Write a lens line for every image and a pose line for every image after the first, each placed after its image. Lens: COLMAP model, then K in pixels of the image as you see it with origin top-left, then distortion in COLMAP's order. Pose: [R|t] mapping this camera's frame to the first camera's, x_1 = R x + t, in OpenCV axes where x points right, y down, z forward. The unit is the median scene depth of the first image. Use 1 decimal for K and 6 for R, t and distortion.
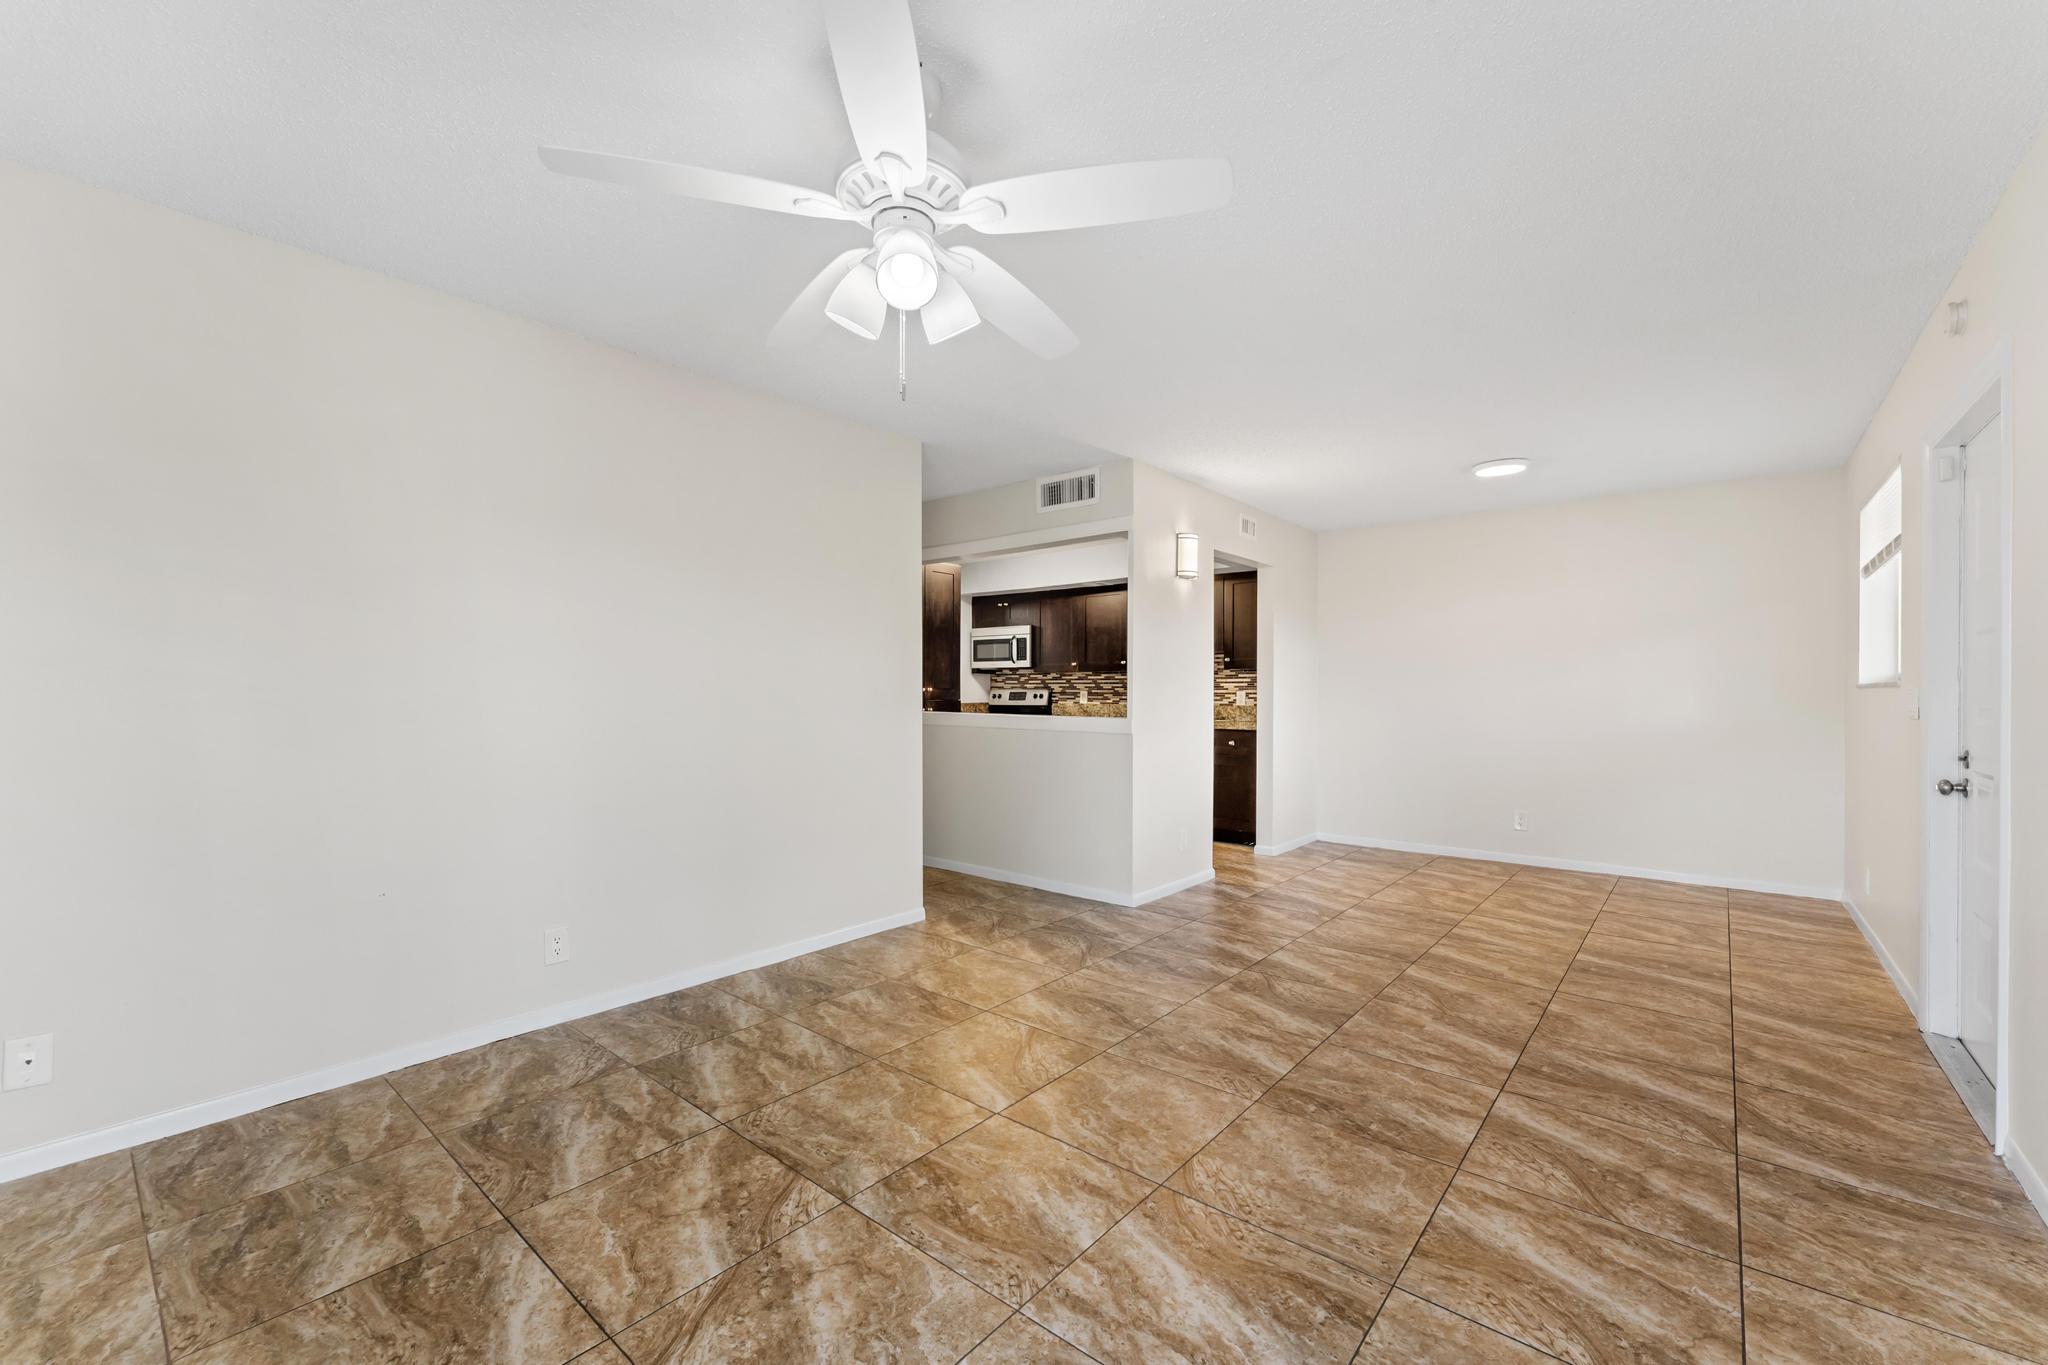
lens RADIAL K [[827.4, 0, 1024.0], [0, 827.4, 682.5], [0, 0, 1]] dist [-0.000679, -0.000252]
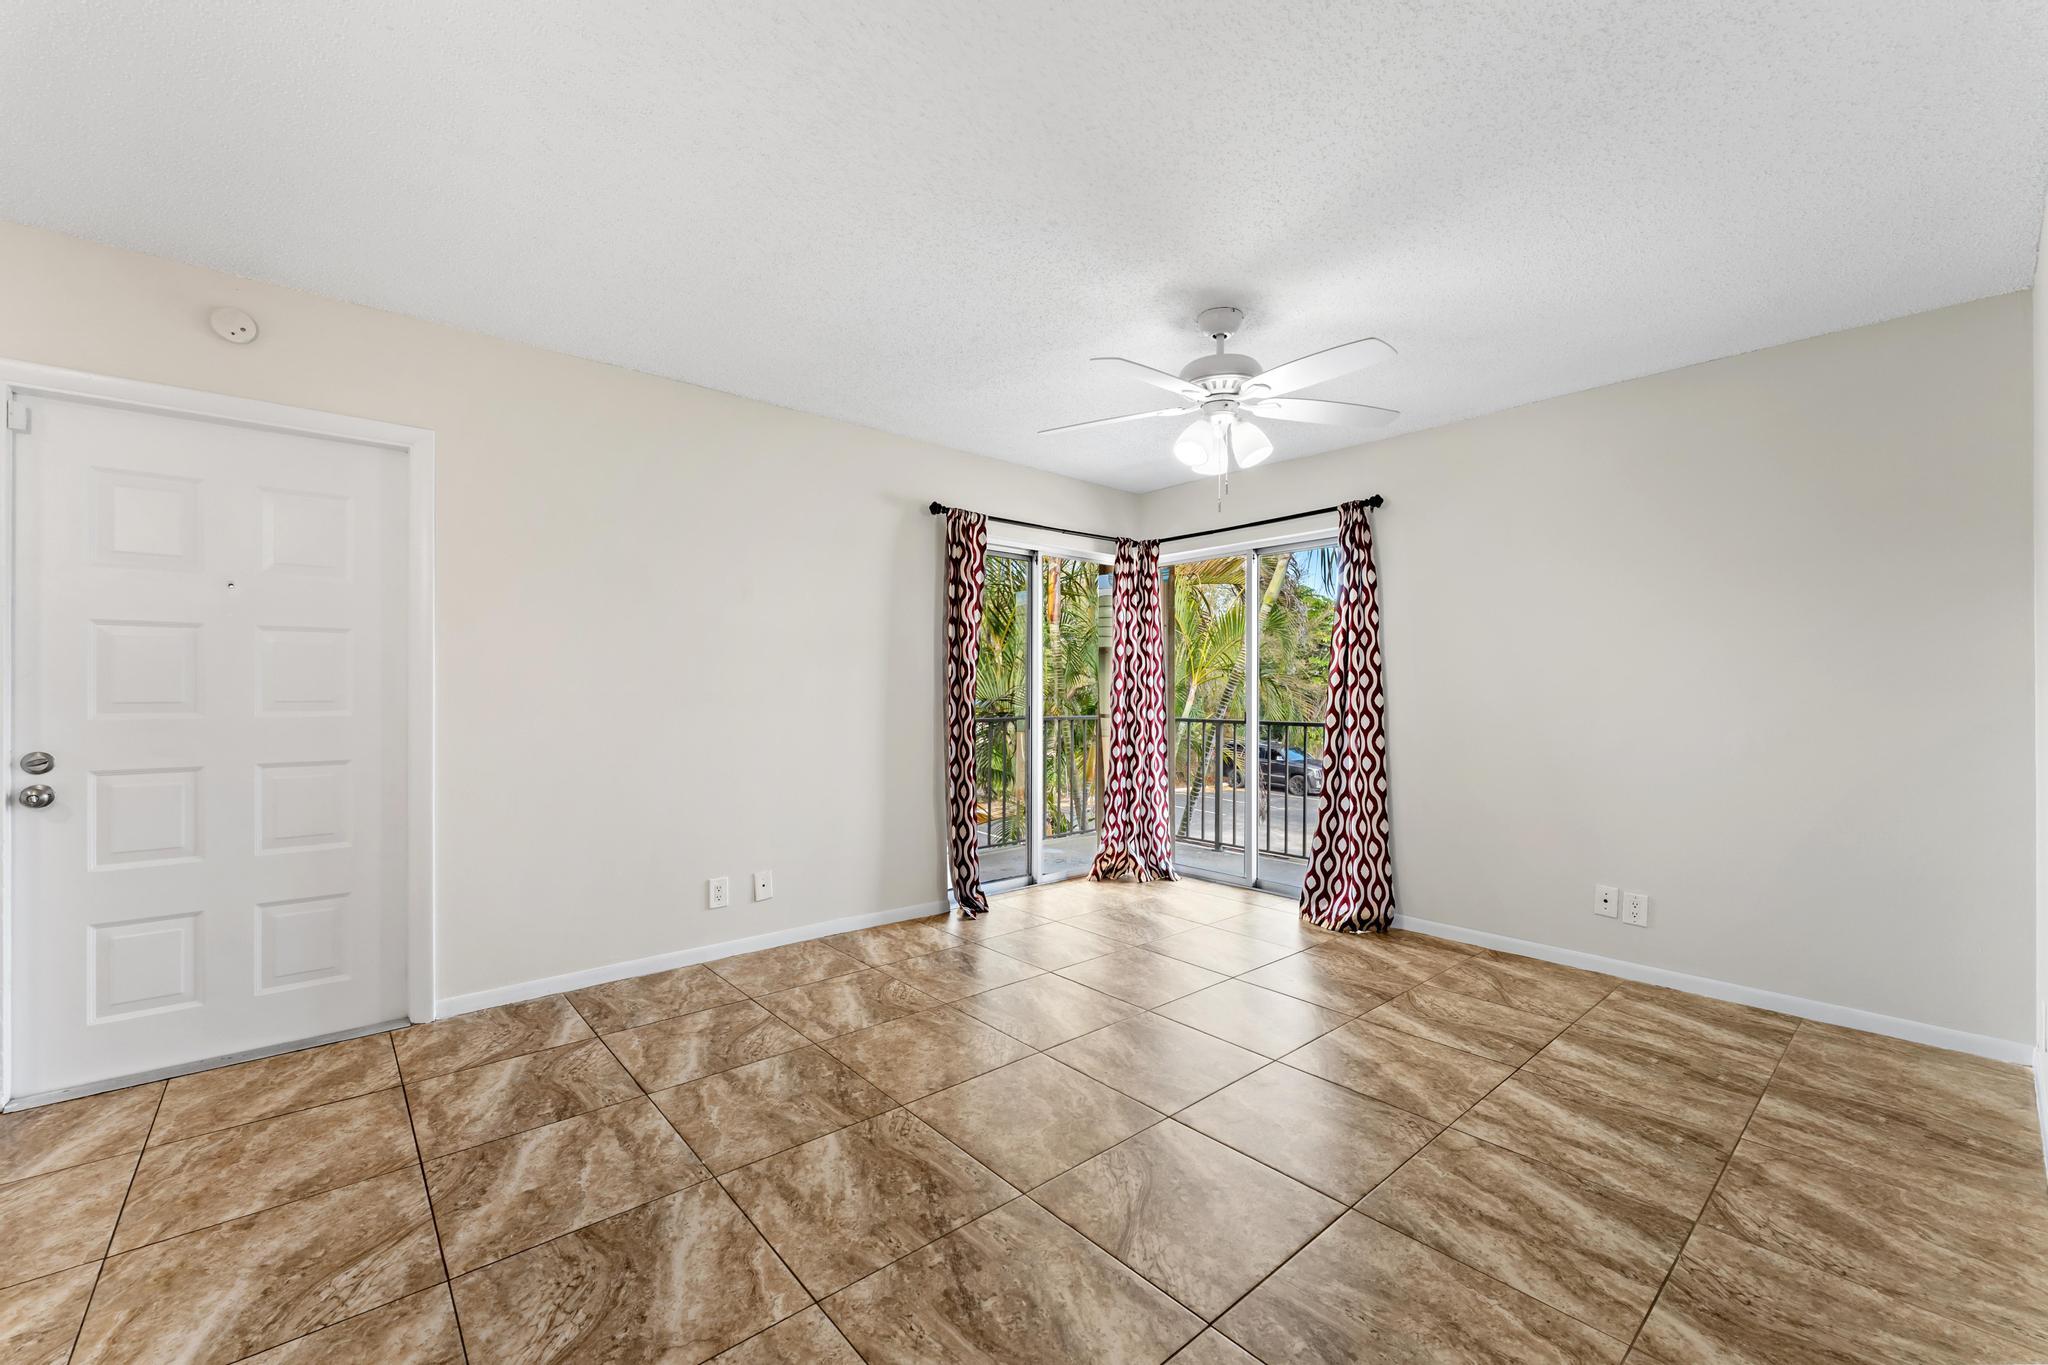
lens RADIAL K [[827.4, 0, 1024.0], [0, 827.4, 682.5], [0, 0, 1]] dist [-0.000679, -0.000252]
pose [[-0.987578, -0.002060, 0.157118, -0.015206], [-0.005011, 0.999818, -0.018386, 0.020415], [-0.157051, -0.018944, -0.987409, 1.824106]]
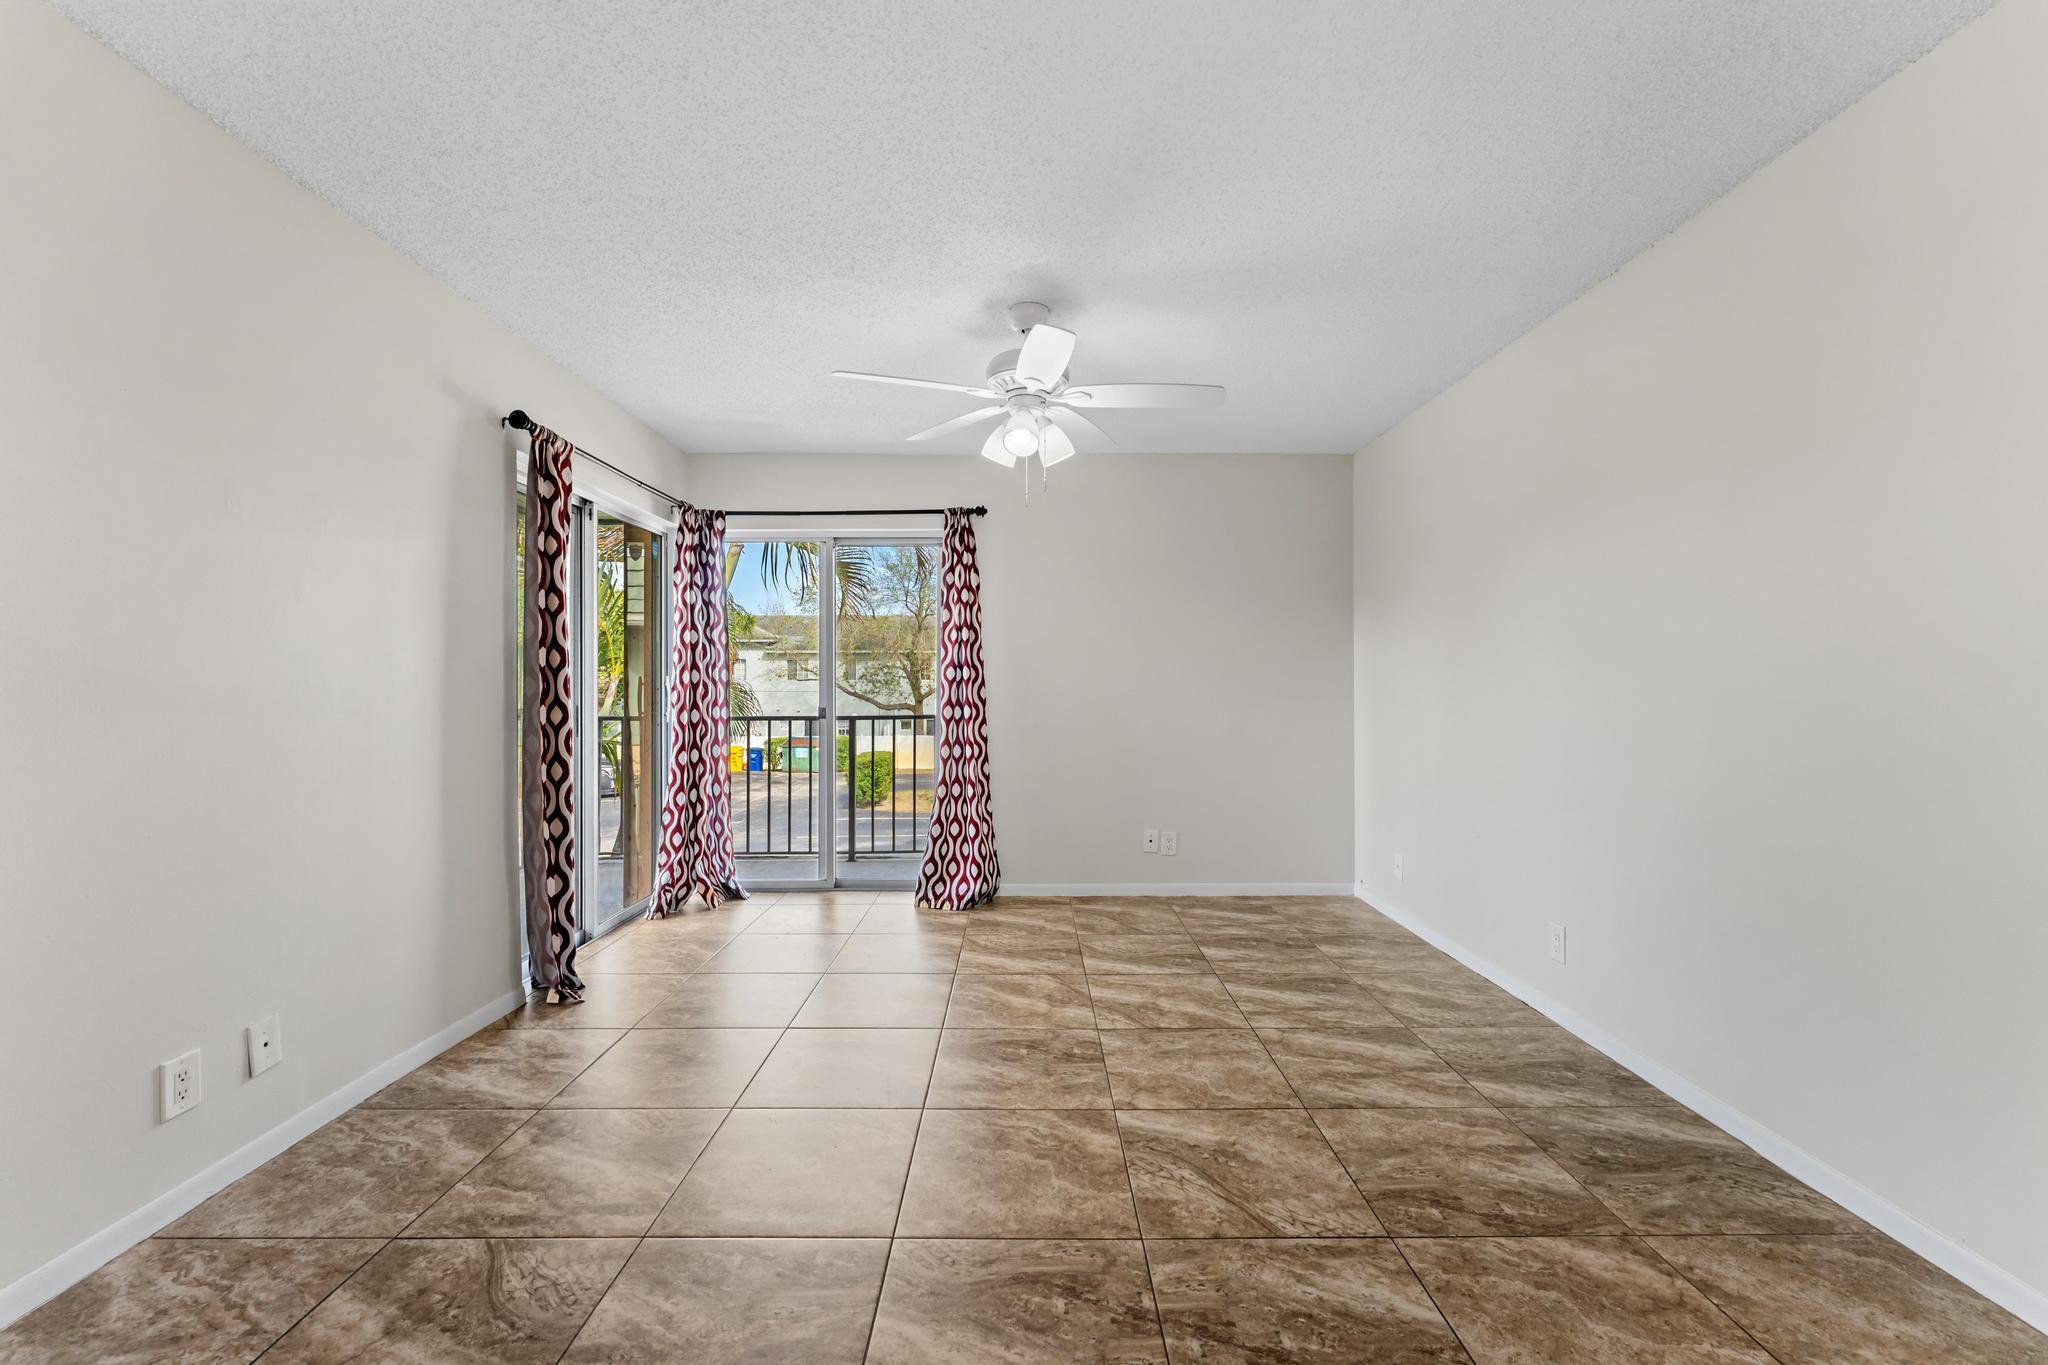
lens RADIAL K [[824.3, 0, 1028.1], [0, 824.3, 680.3], [0, 0, 1]] dist [-0.000908, -0.000232]
pose [[-0.761821, -0.002852, -0.647781, 0.620287], [0.007143, 0.999893, -0.012803, 0.018918], [0.647748, -0.014381, -0.761719, 1.533265]]
